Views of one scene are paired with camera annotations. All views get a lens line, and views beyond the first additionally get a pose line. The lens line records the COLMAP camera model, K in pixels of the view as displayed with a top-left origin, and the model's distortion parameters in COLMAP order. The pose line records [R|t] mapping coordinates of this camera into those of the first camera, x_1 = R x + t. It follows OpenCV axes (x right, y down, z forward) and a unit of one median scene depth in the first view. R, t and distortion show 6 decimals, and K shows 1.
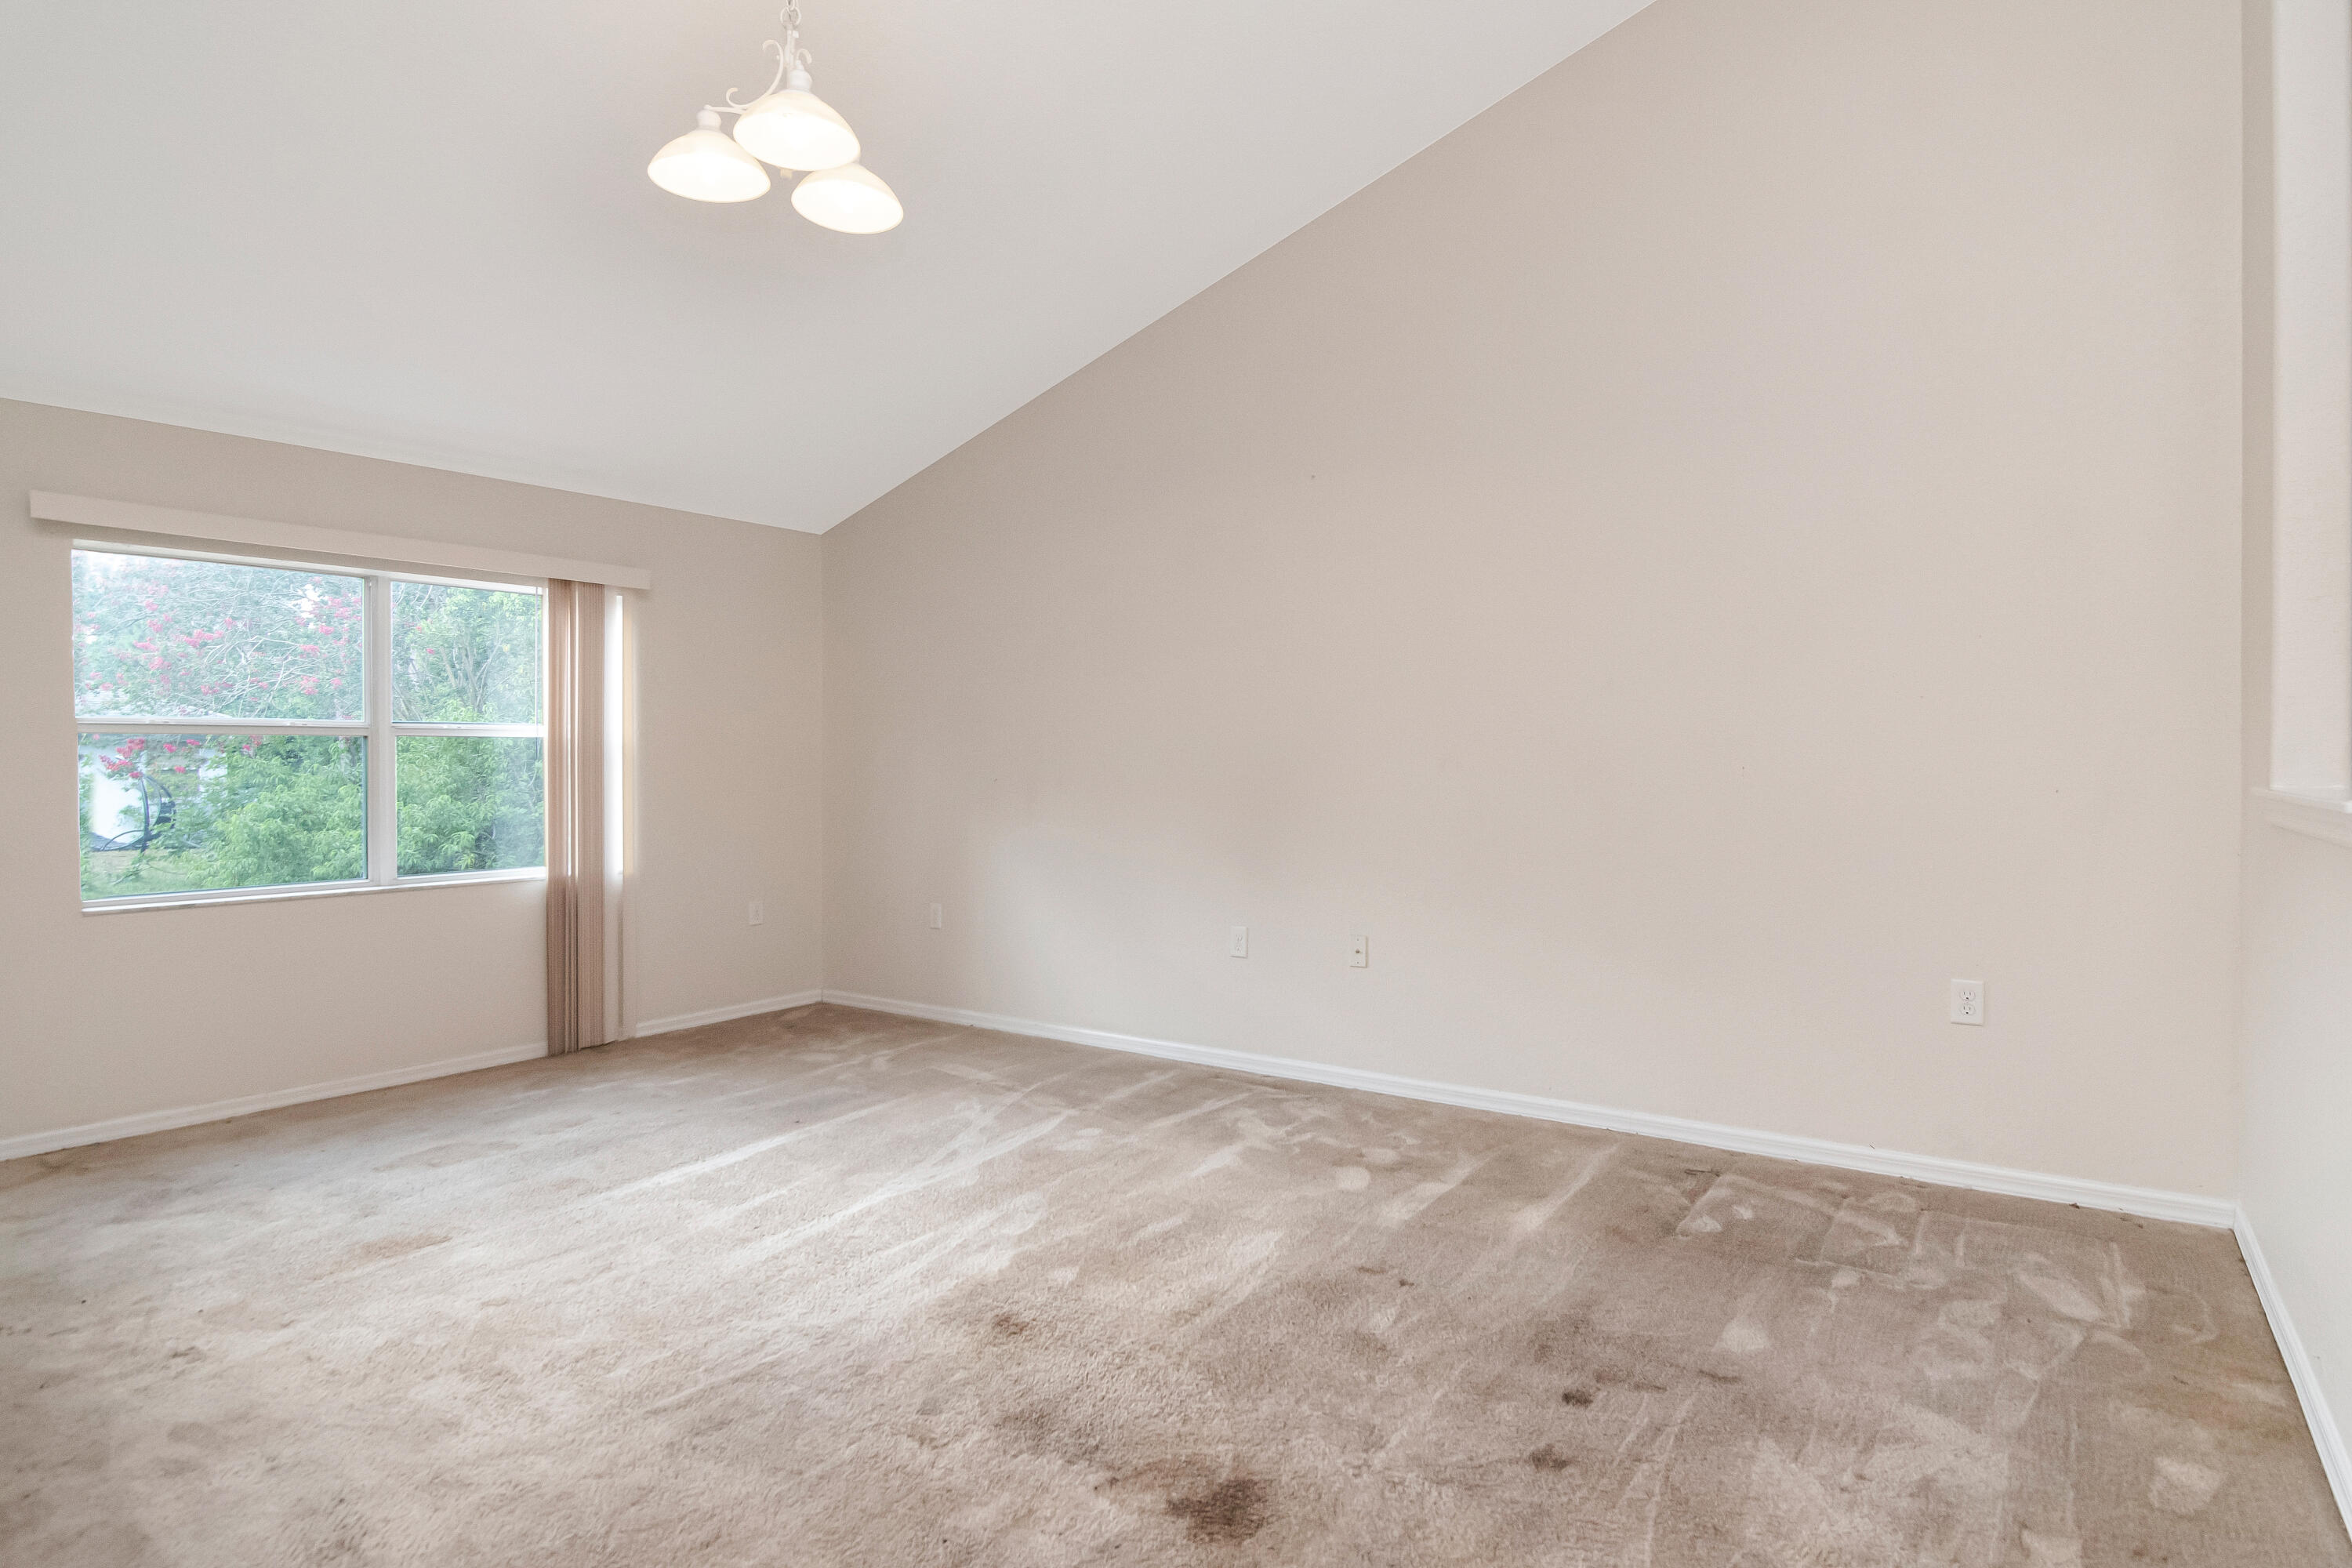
lens RADIAL K [[1173.5, 0, 1192.4], [0, 1173.5, 768.0], [0, 0, 1]] dist [-0.004591, -0.002922]
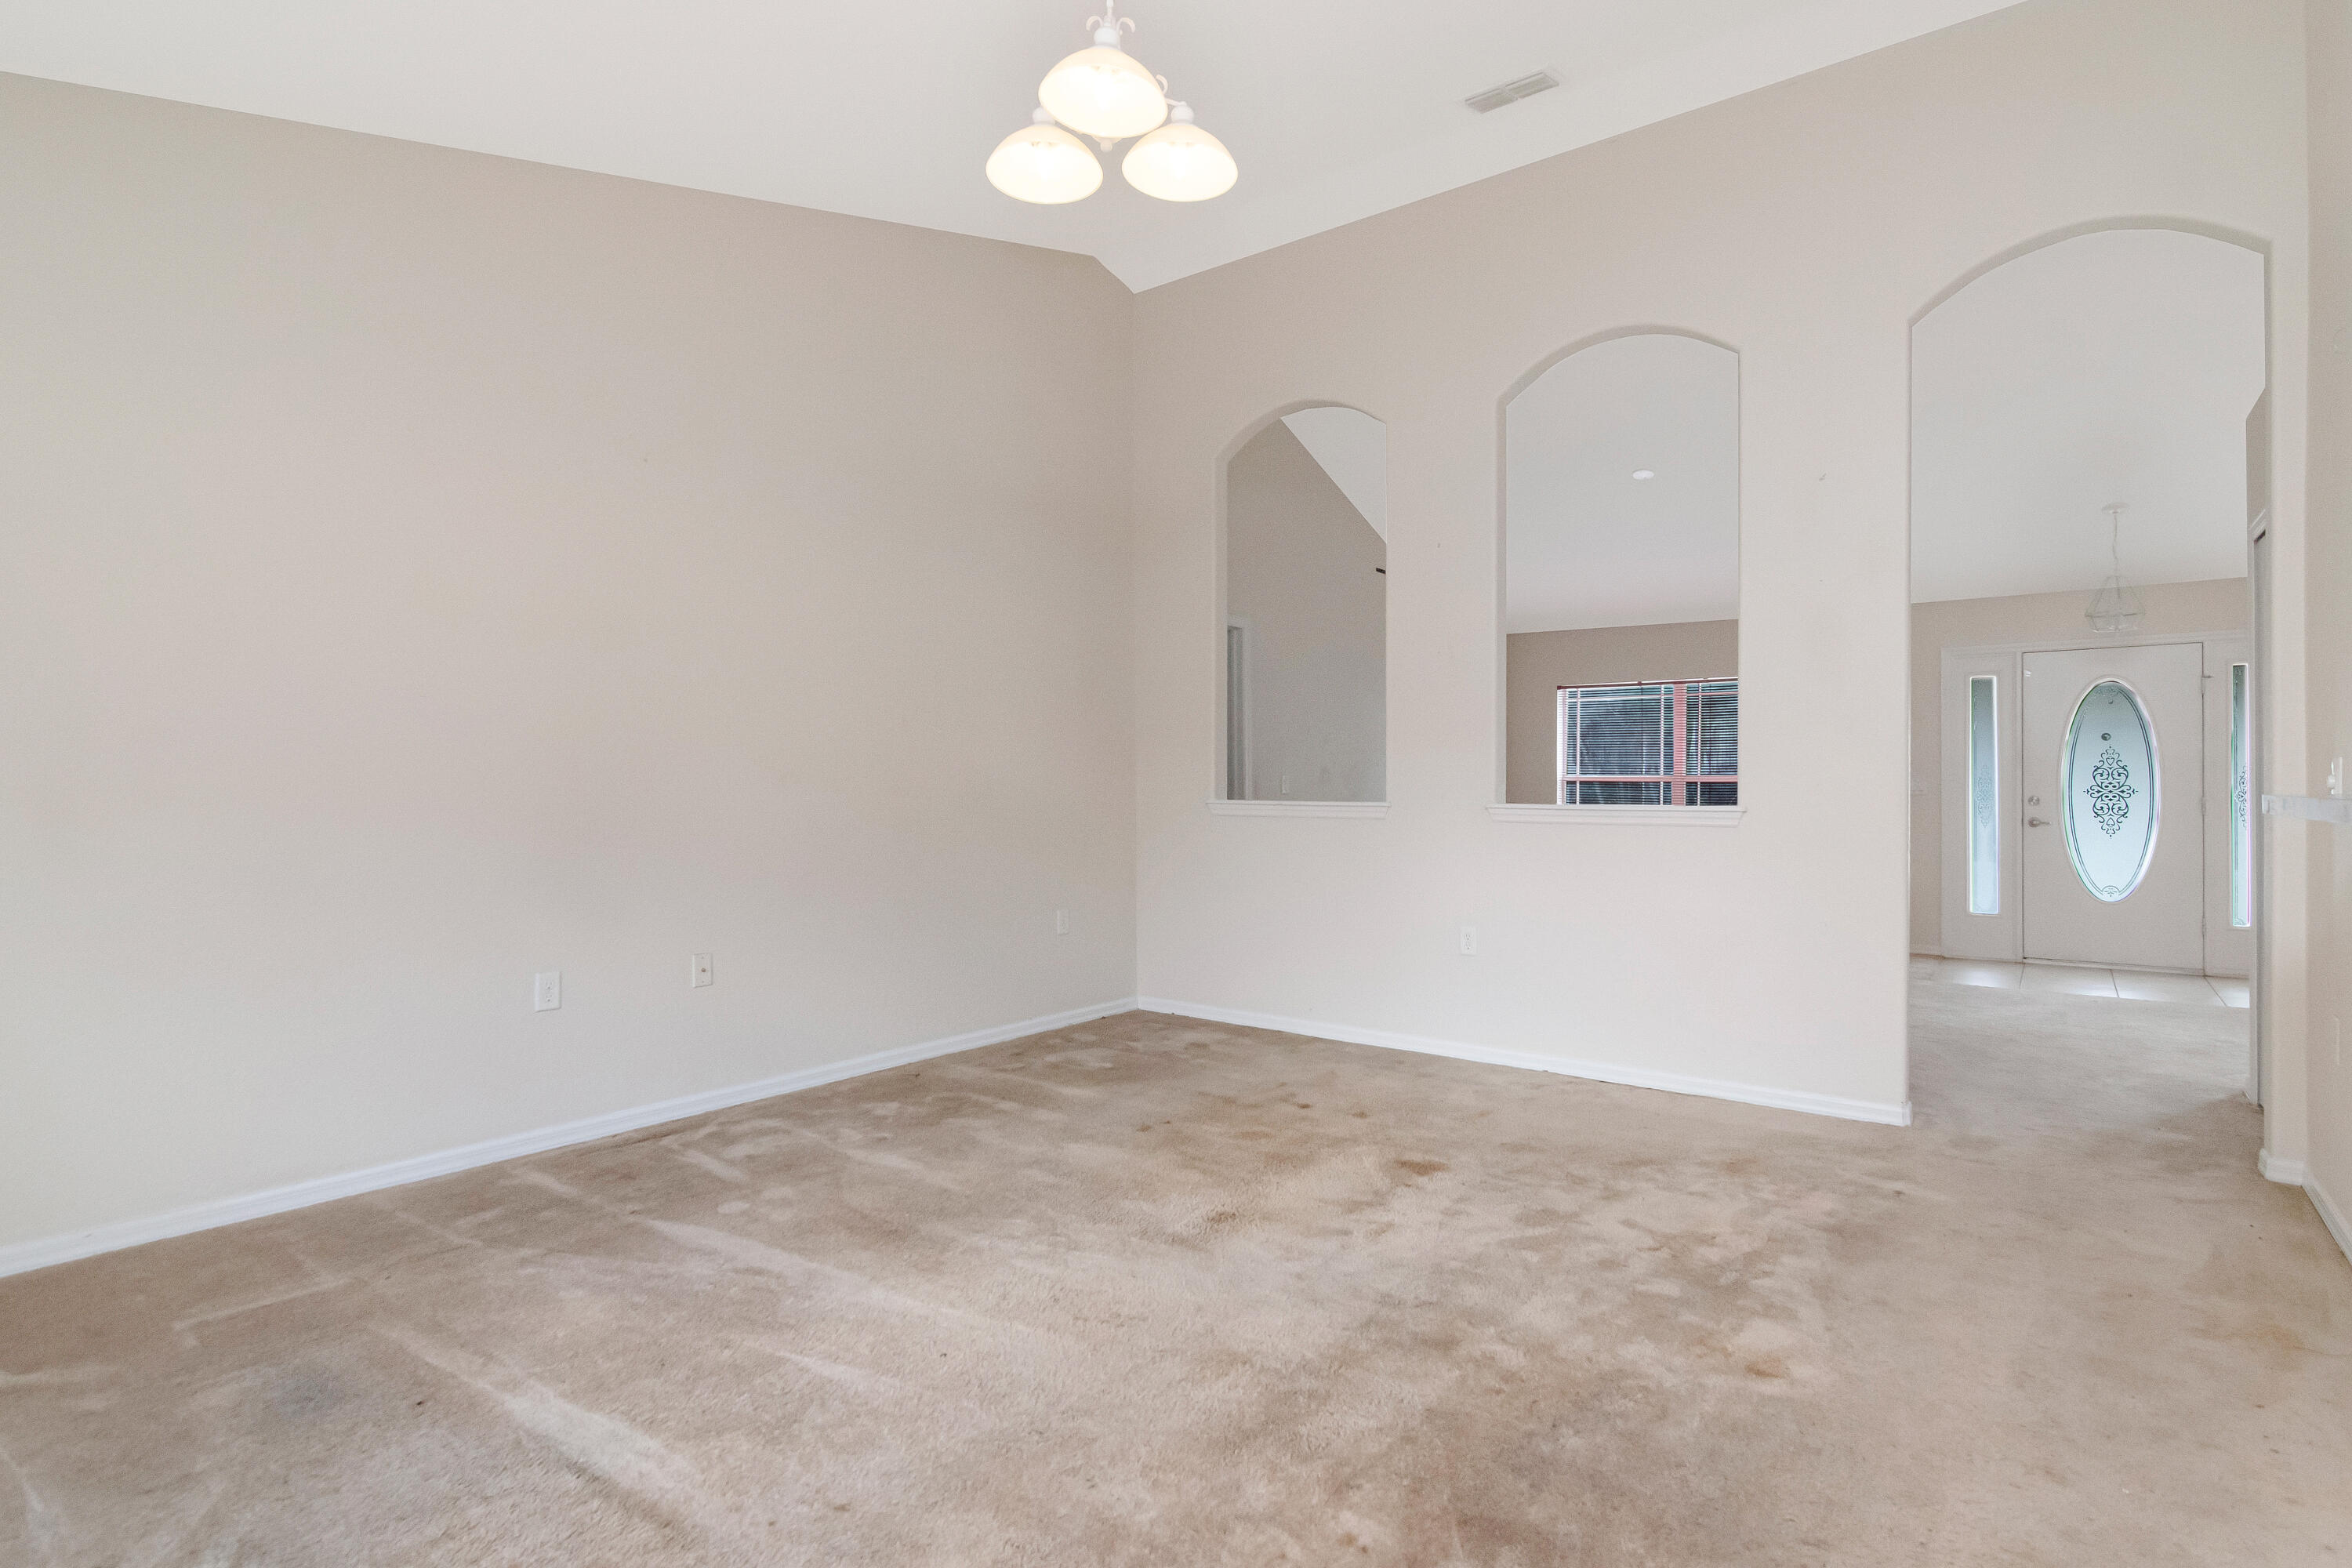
lens RADIAL K [[1176.8, 0, 1176.0], [0, 1176.8, 784.0], [0, 0, 1]] dist [-0.015878, -0.000364]
pose [[0.012480, 0.017795, 0.999764, -0.973839], [-0.003530, 0.999836, -0.017752, 0.021440], [-0.999916, -0.003308, 0.012541, 0.704653]]
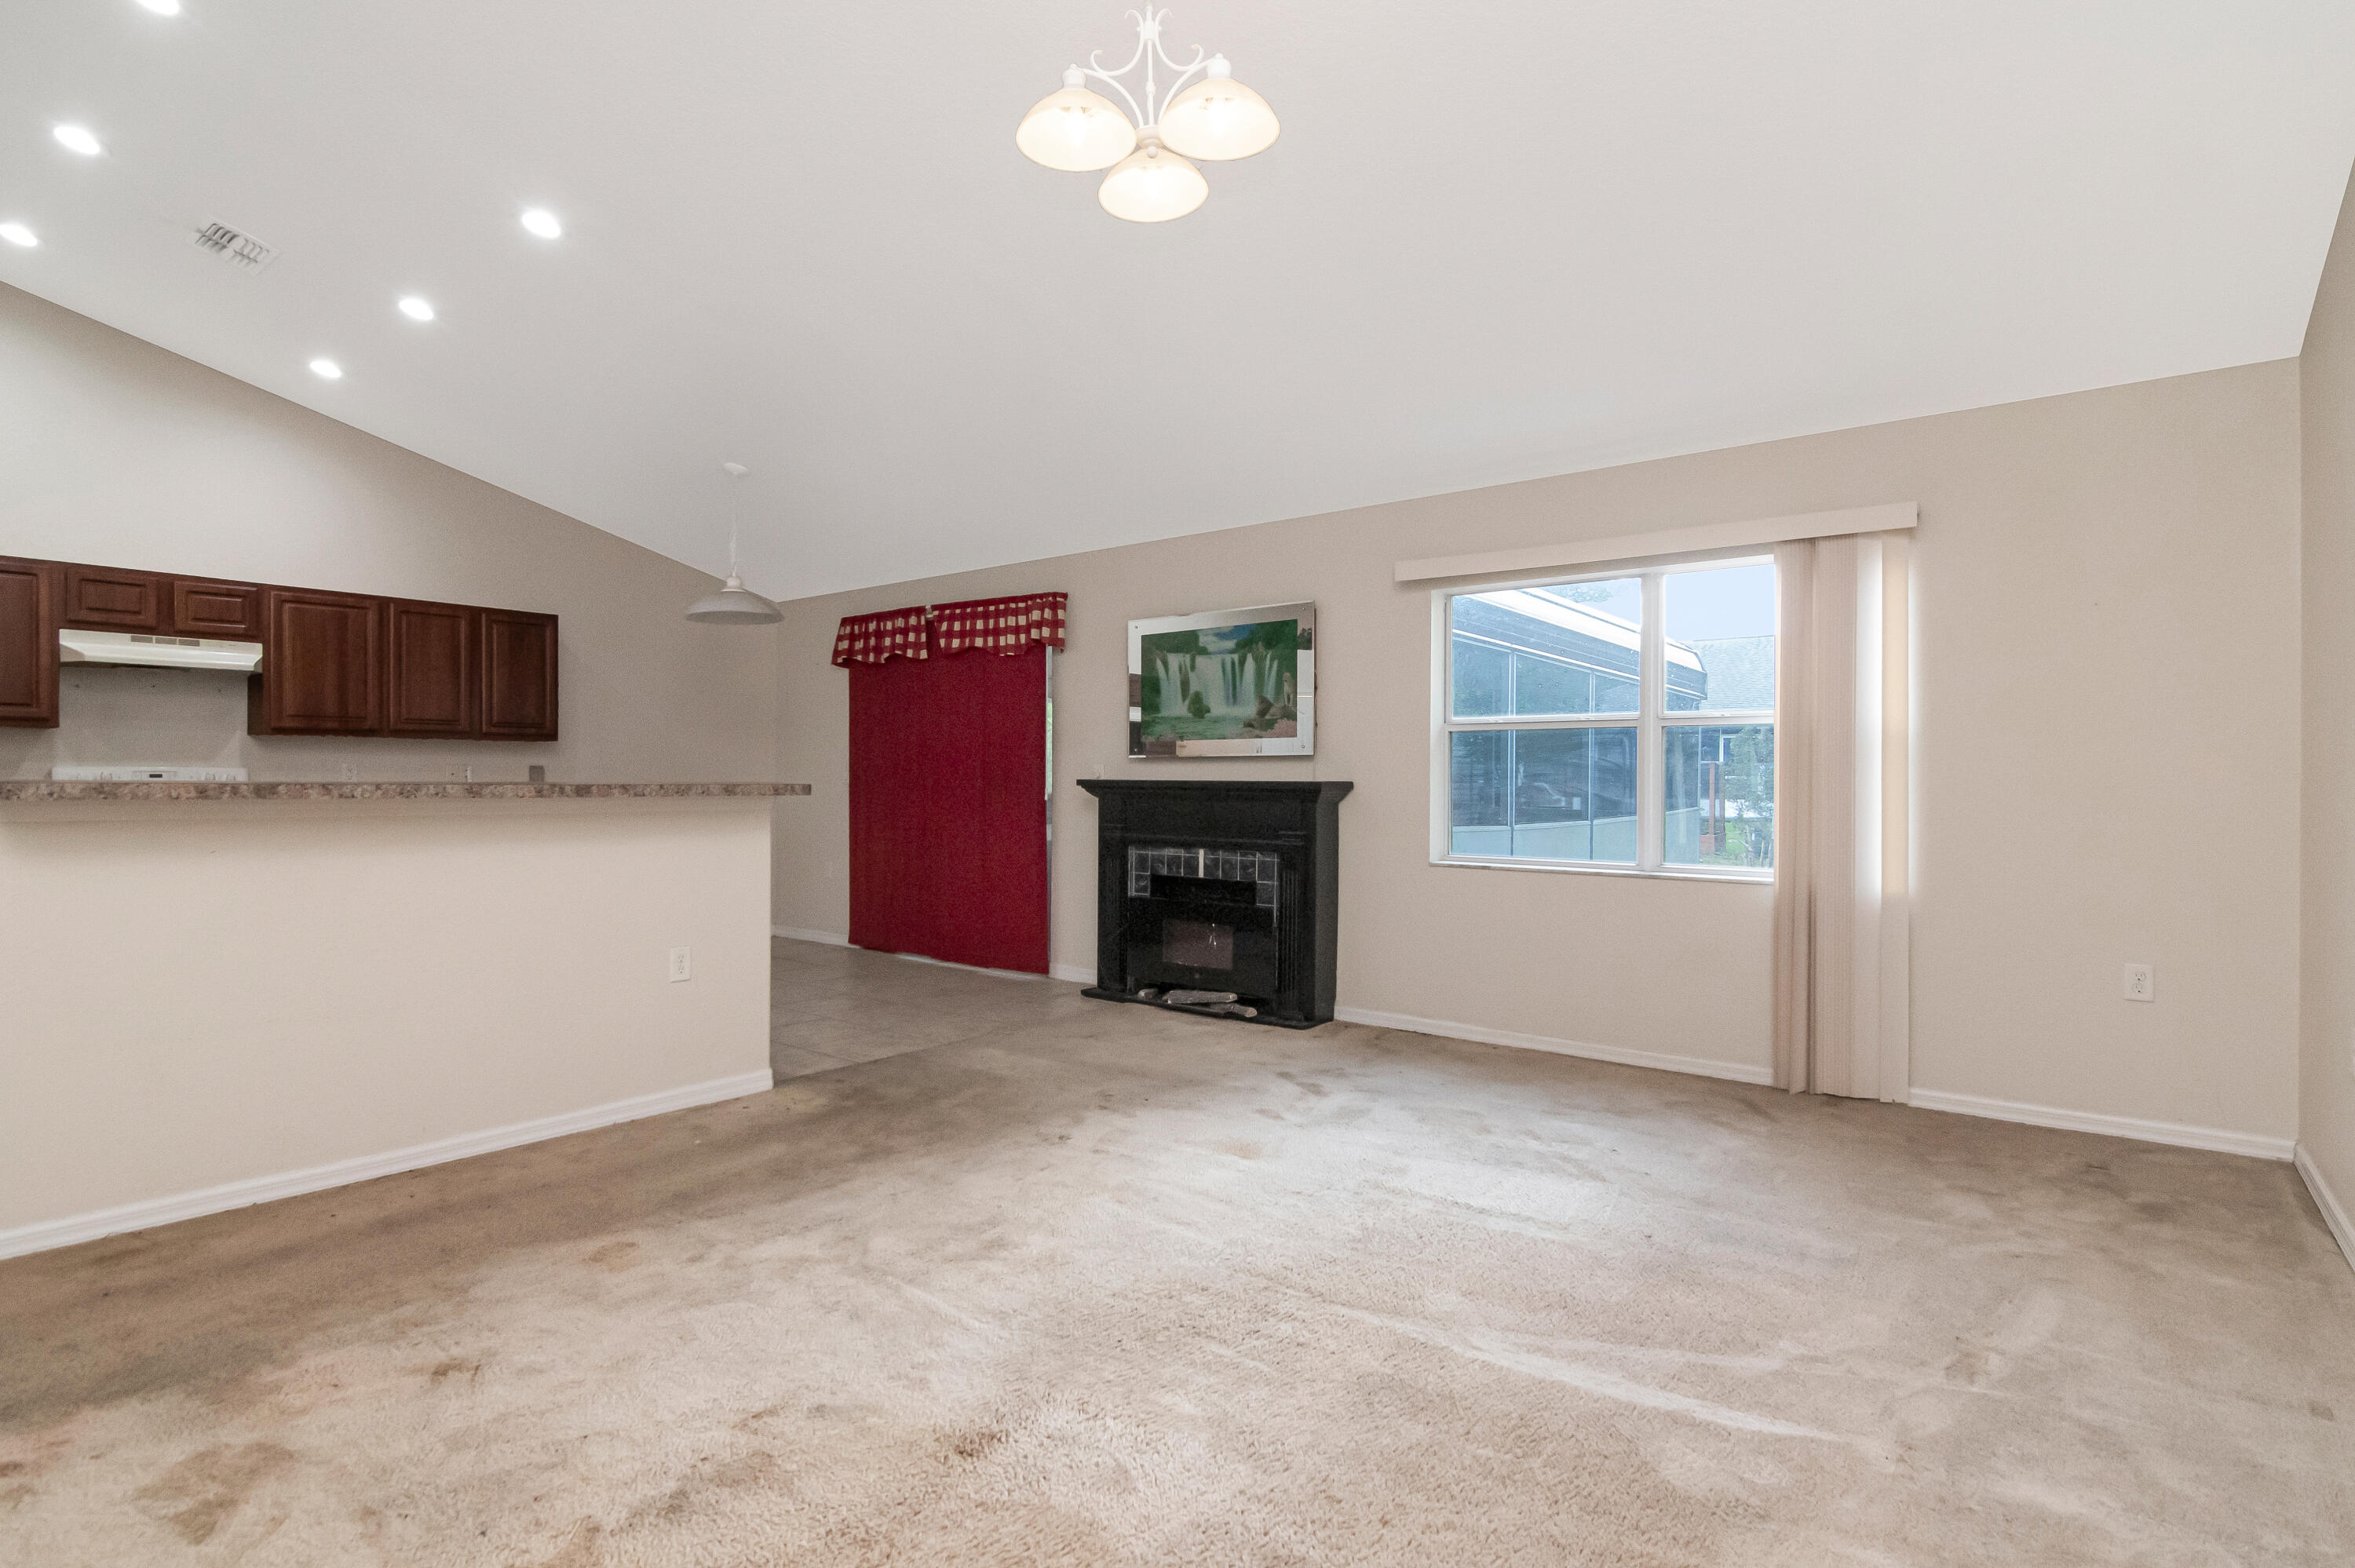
lens RADIAL K [[1174.9, 0, 1193.9], [0, 1174.9, 768.0], [0, 0, 1]] dist [-0.004591, -0.002922]
pose [[-0.012867, 0.018945, -0.999738, 0.457839], [-0.002132, 0.999818, 0.018974, -0.014234], [0.999915, 0.002375, -0.012824, 0.793143]]
